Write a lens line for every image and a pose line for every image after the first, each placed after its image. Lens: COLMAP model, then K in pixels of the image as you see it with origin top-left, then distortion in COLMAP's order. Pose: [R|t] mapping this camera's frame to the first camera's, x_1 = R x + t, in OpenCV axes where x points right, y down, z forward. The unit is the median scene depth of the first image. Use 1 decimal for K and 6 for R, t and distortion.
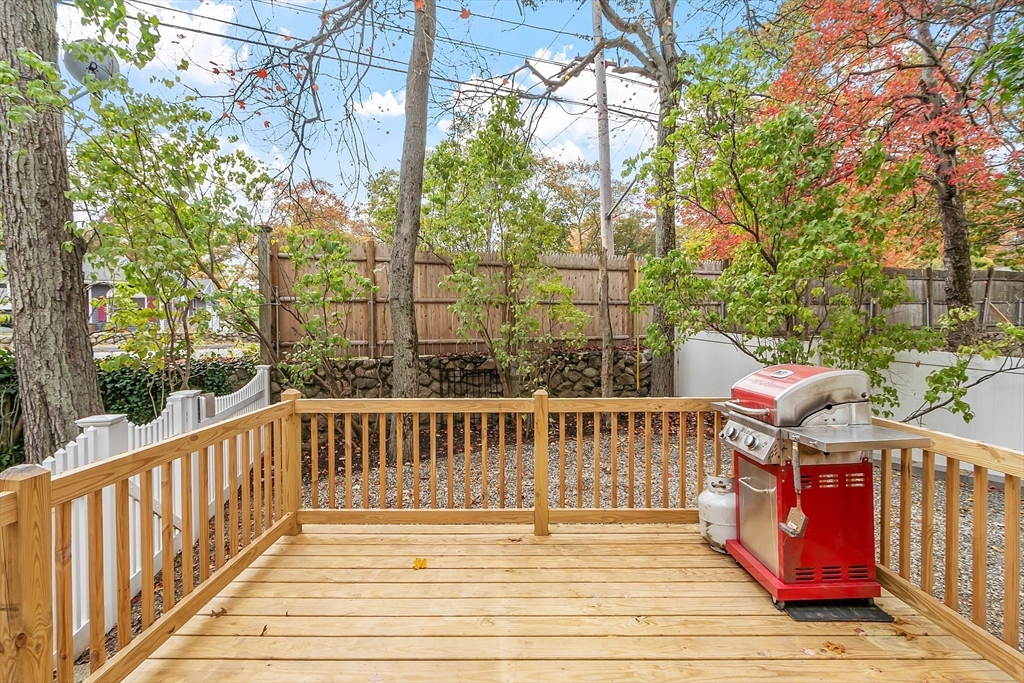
lens RADIAL K [[449.1, 0, 495.1], [0, 449.1, 336.4], [0, 0, 1]] dist [-0.000121, -0.001222]
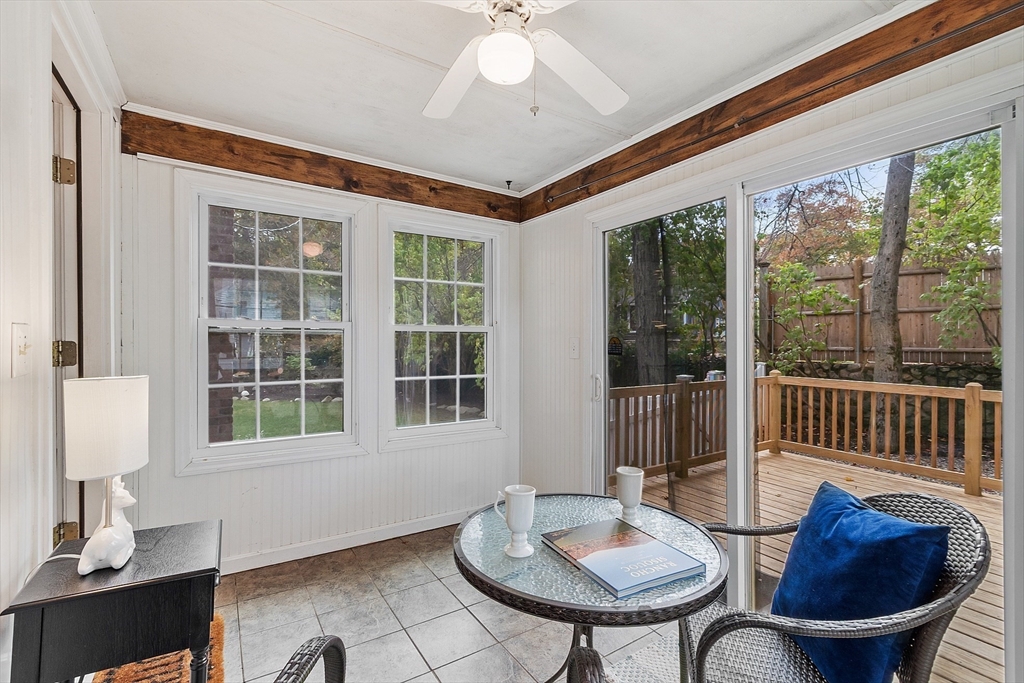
lens RADIAL K [[449.1, 0, 520.0], [0, 449.1, 344.0], [0, 0, 1]] dist [-0.000121, -0.001222]
pose [[0.560865, 0.016216, -0.827748, 0.212126], [-0.019913, 0.999783, 0.006094, 0.012635], [0.827667, 0.013065, 0.561067, -0.394712]]
